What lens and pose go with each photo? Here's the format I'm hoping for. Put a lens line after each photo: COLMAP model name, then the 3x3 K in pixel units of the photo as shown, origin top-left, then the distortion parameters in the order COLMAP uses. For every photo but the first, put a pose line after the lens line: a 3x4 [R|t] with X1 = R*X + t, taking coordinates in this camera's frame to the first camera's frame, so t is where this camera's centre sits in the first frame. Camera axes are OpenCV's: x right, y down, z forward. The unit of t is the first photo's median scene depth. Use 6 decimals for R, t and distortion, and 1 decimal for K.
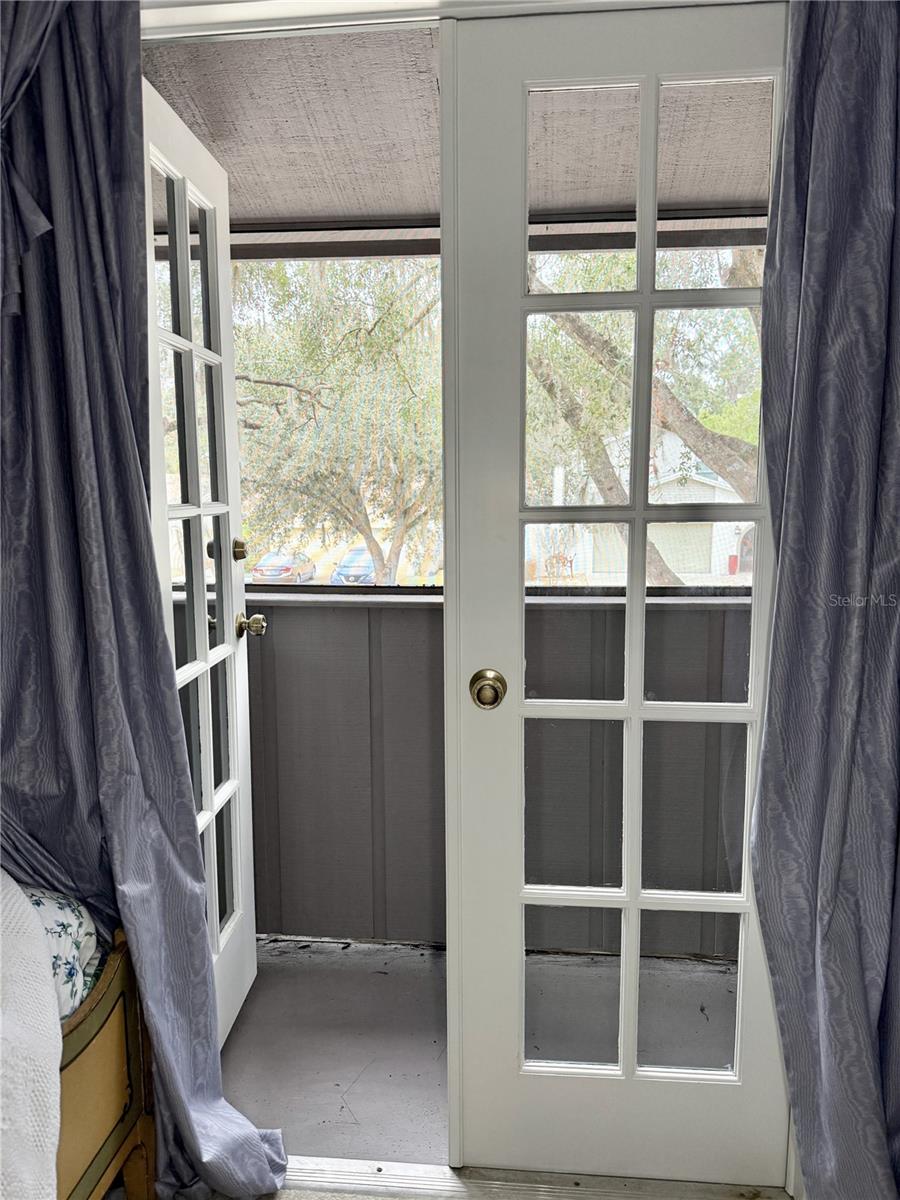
lens RADIAL K [[851.0, 0, 450.0], [0, 851.0, 600.0], [0, 0, 1]] dist [0.026085, -0.041594]
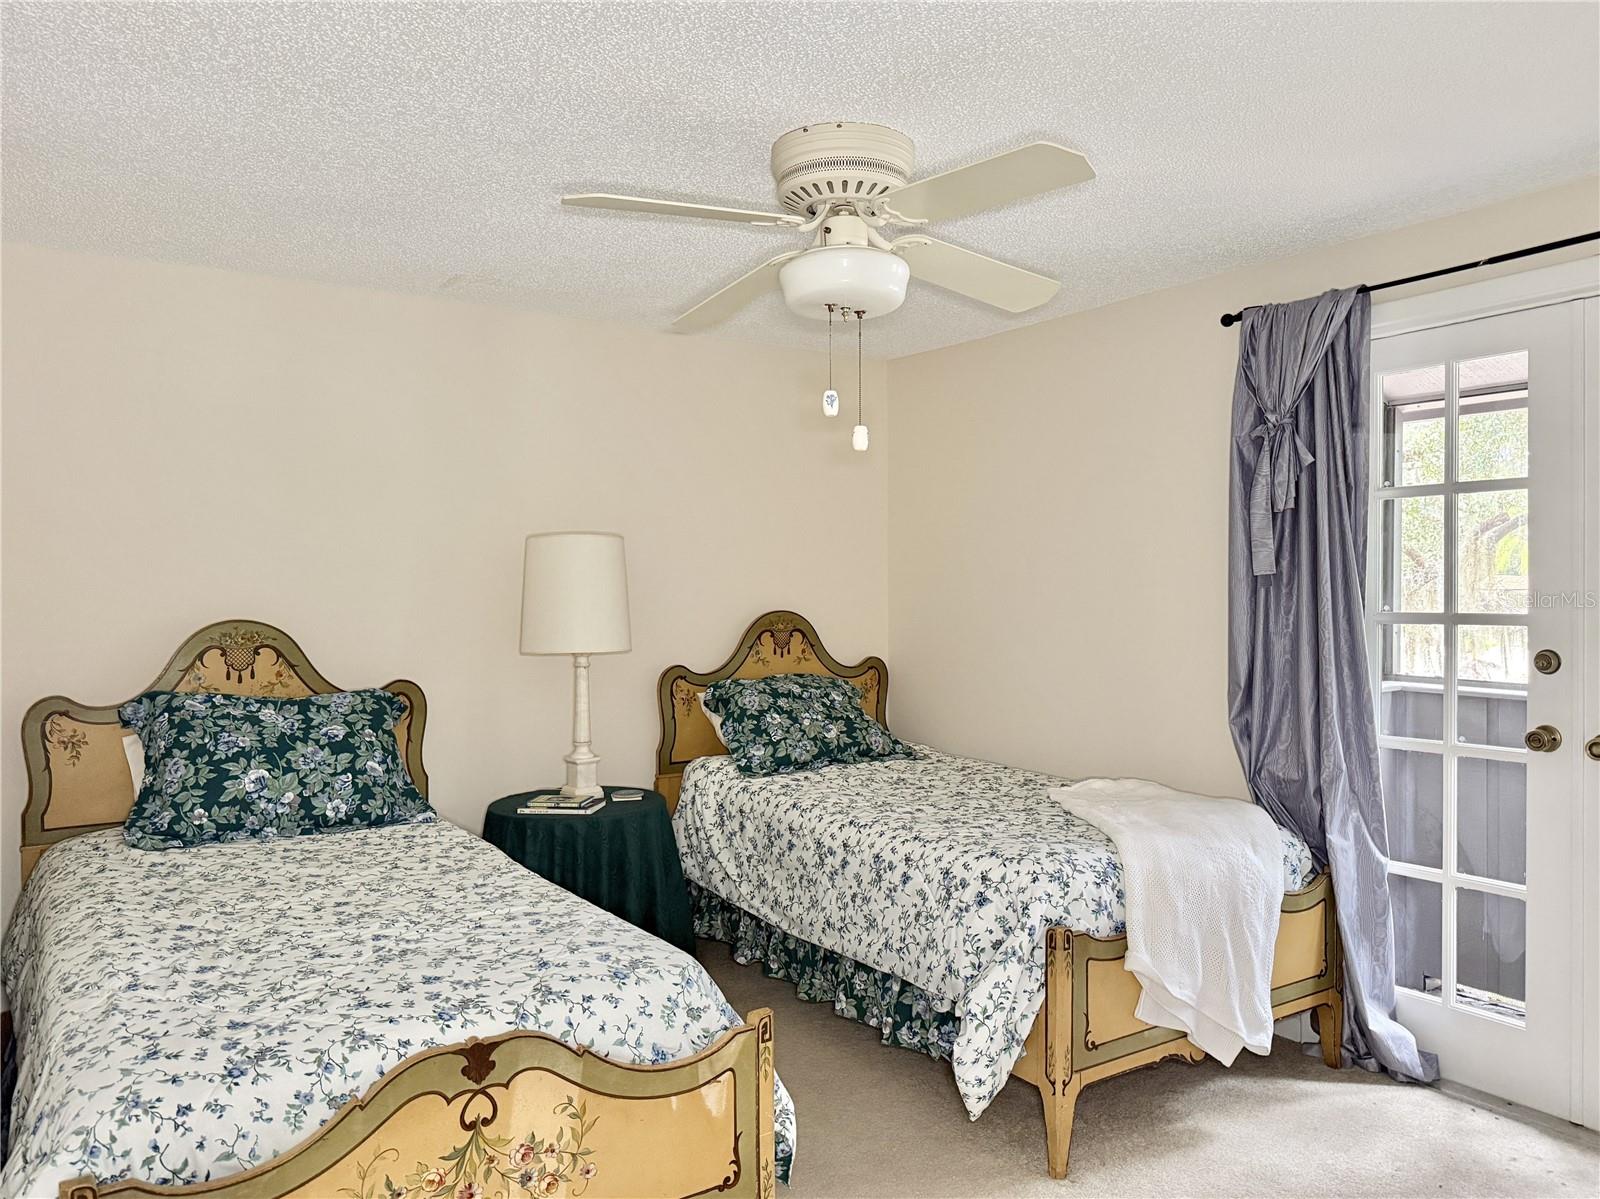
lens RADIAL K [[1163.1, 0, 800.0], [0, 1163.1, 599.5], [0, 0, 1]] dist [0.021168, 0.000472]
pose [[0.623777, 0.006032, -0.781579, 0.732318], [-0.112635, 0.990226, -0.082252, 0.177414], [0.773444, 0.139340, 0.618360, -1.241706]]
